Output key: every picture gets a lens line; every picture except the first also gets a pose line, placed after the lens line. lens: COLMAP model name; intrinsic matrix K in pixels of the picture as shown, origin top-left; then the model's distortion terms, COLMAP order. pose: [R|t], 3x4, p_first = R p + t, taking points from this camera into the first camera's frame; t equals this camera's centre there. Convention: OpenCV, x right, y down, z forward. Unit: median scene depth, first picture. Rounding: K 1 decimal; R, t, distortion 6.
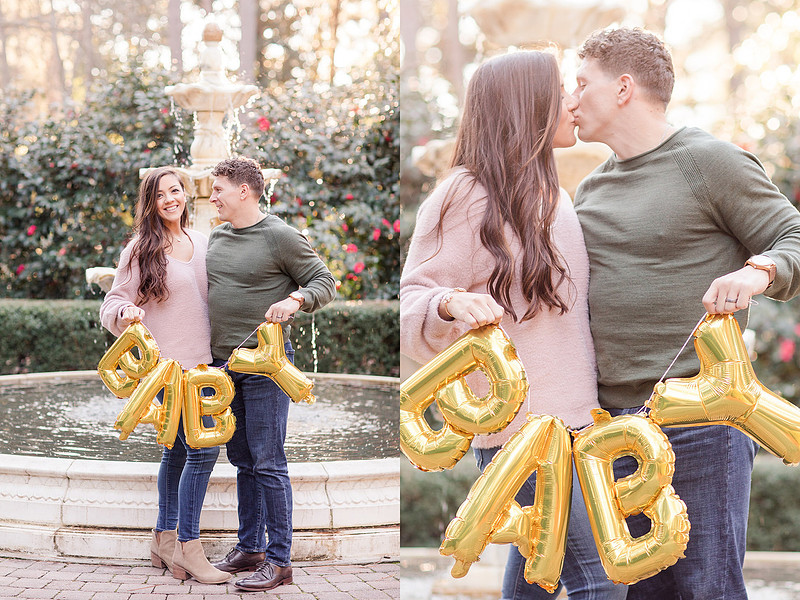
lens RADIAL K [[1495.0, 0, 187.6], [0, 1495.0, 305.8], [0, 0, 1]] dist [0.022526, 0.023936]
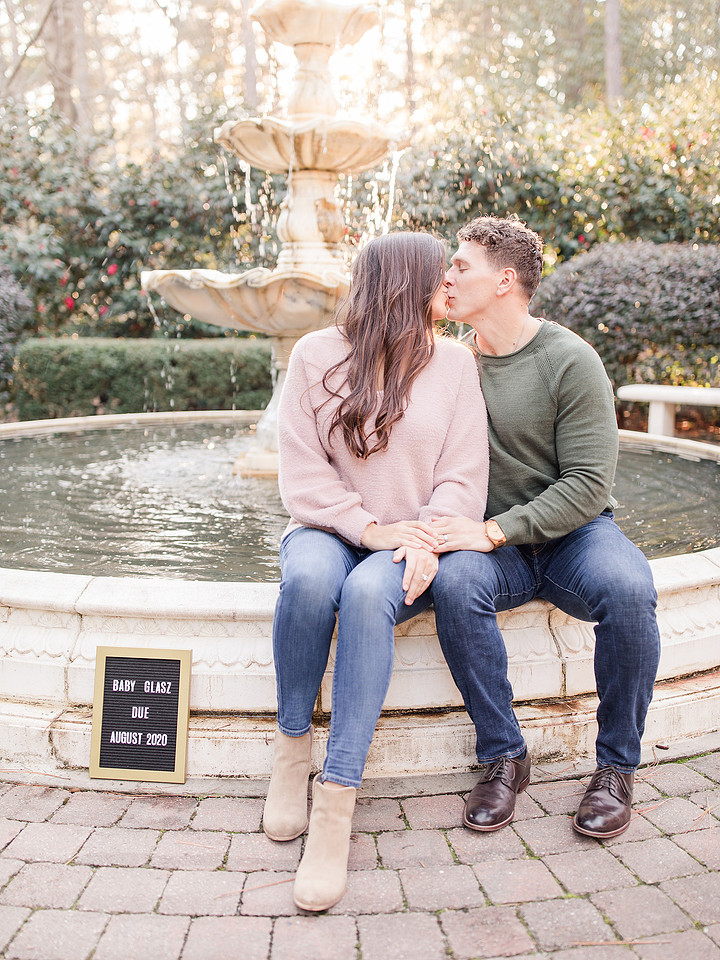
lens RADIAL K [[1027.4, 0, 361.4], [0, 1027.4, 482.3], [0, 0, 1]] dist [0.004533, -0.004962]
pose [[0.995530, -0.011816, 0.093705, -0.006222], [0.001184, 0.993627, 0.112712, 0.012686], [-0.094440, -0.112097, 0.989199, 0.302793]]
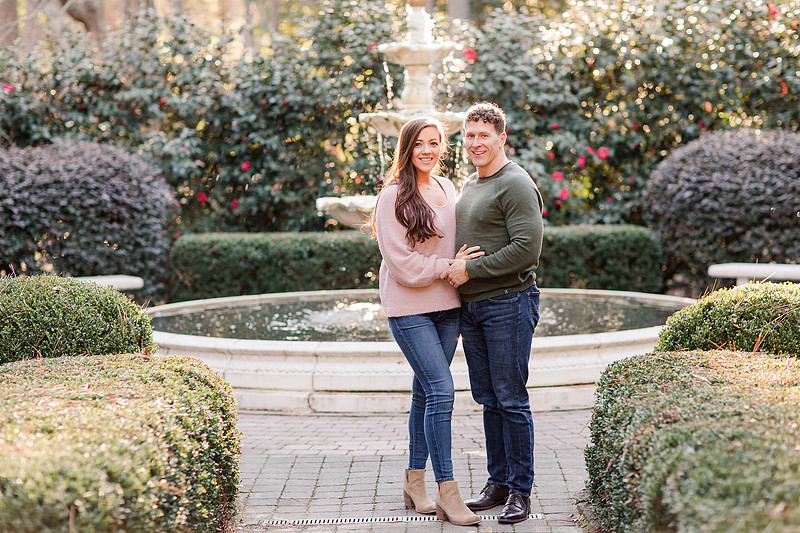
lens RADIAL K [[1959.5, 0, 399.3], [0, 1959.5, 265.8], [0, 0, 1]] dist [0.064643, -0.081897]
pose [[0.999686, -0.024890, 0.002854, -0.004661], [0.024876, 0.999678, 0.004949, 0.013947], [-0.002976, -0.004876, 0.999984, -0.350553]]
